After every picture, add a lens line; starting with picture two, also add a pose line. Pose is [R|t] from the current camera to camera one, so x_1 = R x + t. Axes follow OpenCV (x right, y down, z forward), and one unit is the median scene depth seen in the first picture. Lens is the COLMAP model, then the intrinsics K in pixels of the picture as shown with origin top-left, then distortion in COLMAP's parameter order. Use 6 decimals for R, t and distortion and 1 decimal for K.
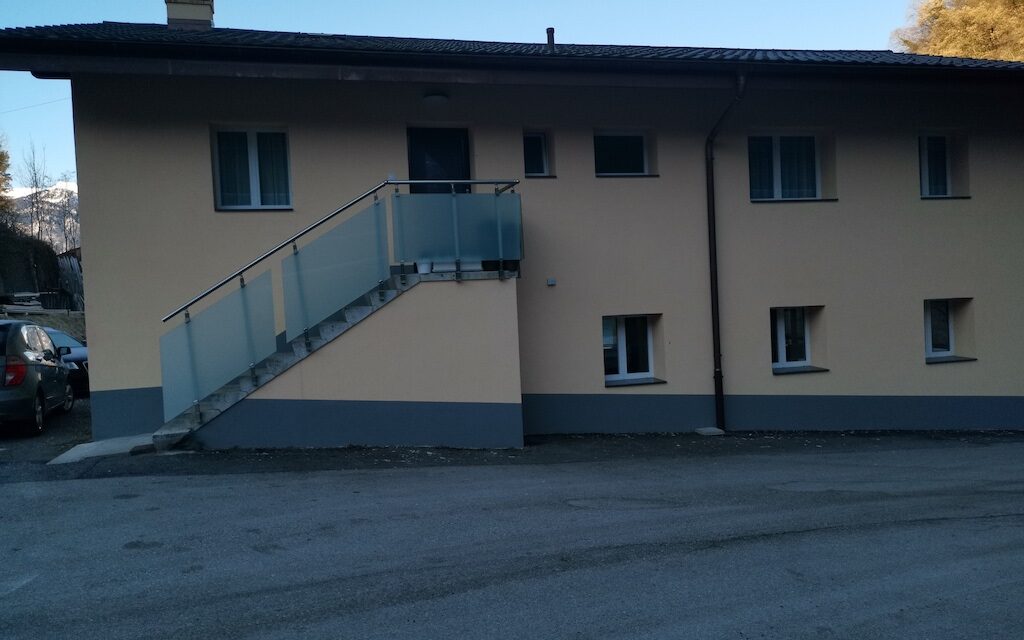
lens RADIAL K [[779.1, 0, 512.0], [0, 779.1, 320.0], [0, 0, 1]] dist [0.035397, -0.006040]
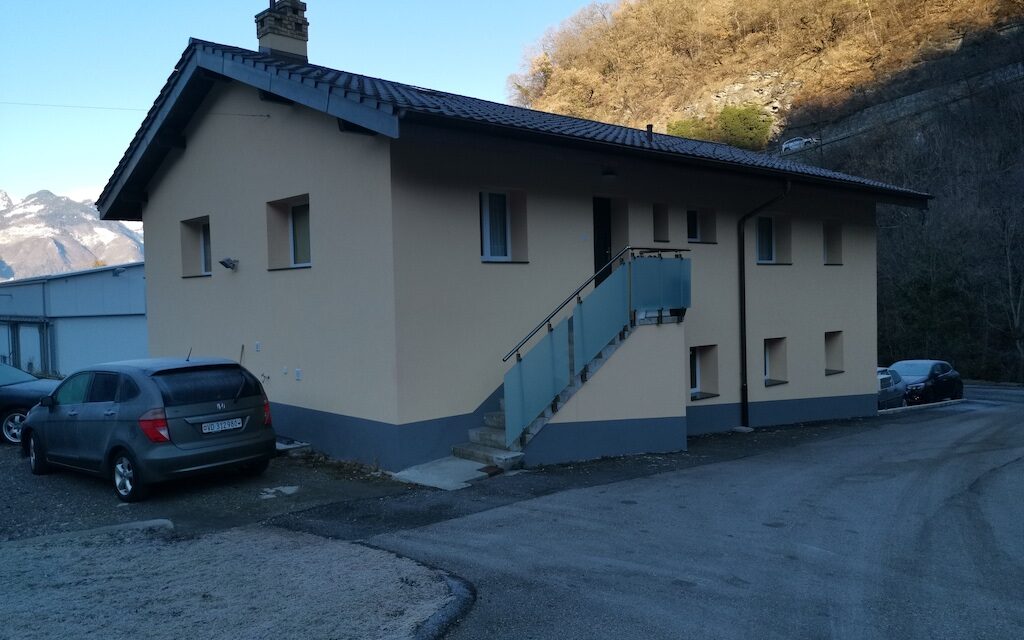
lens RADIAL K [[779.1, 0, 512.0], [0, 779.1, 320.0], [0, 0, 1]] dist [0.035397, -0.006040]
pose [[0.878874, 0.006567, 0.477008, -0.817602], [-0.003941, 0.999971, -0.006504, -0.043137], [-0.477037, 0.003836, 0.878875, -0.024888]]
